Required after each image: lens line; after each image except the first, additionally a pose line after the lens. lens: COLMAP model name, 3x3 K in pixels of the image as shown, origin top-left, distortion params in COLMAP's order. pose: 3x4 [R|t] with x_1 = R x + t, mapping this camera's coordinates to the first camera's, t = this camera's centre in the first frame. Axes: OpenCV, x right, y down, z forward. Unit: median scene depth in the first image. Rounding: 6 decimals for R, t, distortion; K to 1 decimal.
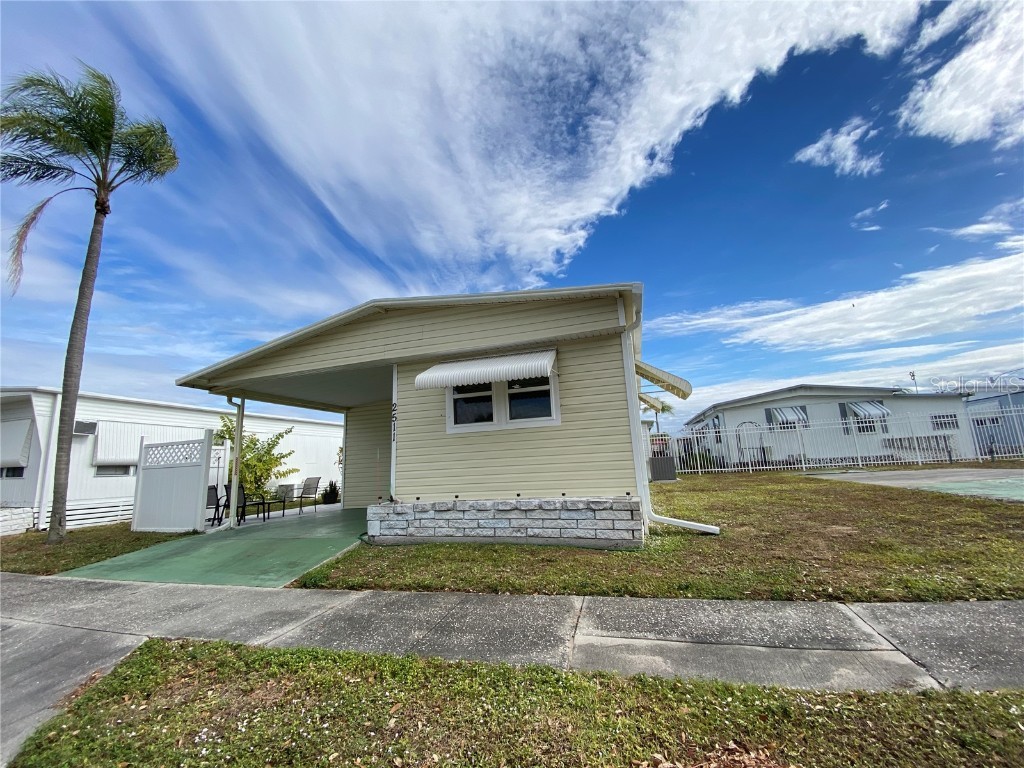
lens RADIAL K [[427.6, 0, 512.0], [0, 427.6, 384.0], [0, 0, 1]] dist [0.040234, -0.037443]
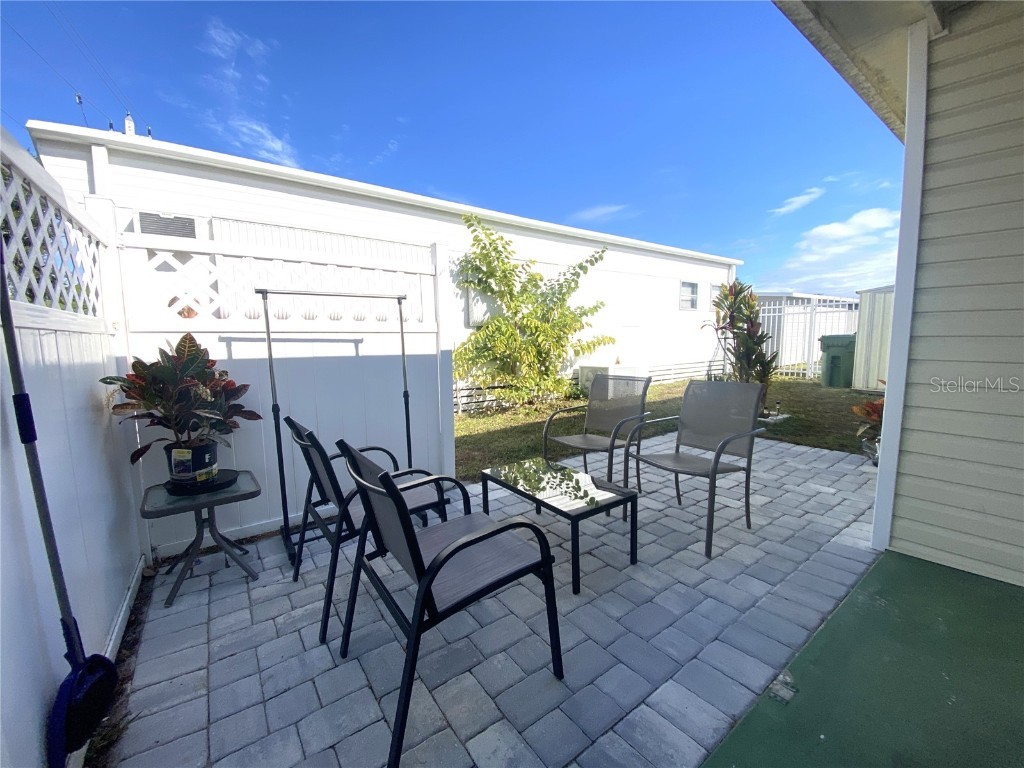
lens RADIAL K [[407.5, 0, 510.6], [0, 407.5, 388.7], [0, 0, 1]] dist [0.026473, -0.024404]
pose [[0.811550, 0.105181, -0.574737, -0.750934], [0.084786, 0.952052, 0.293952, 0.247867], [0.578098, -0.287287, 0.763721, 1.316008]]
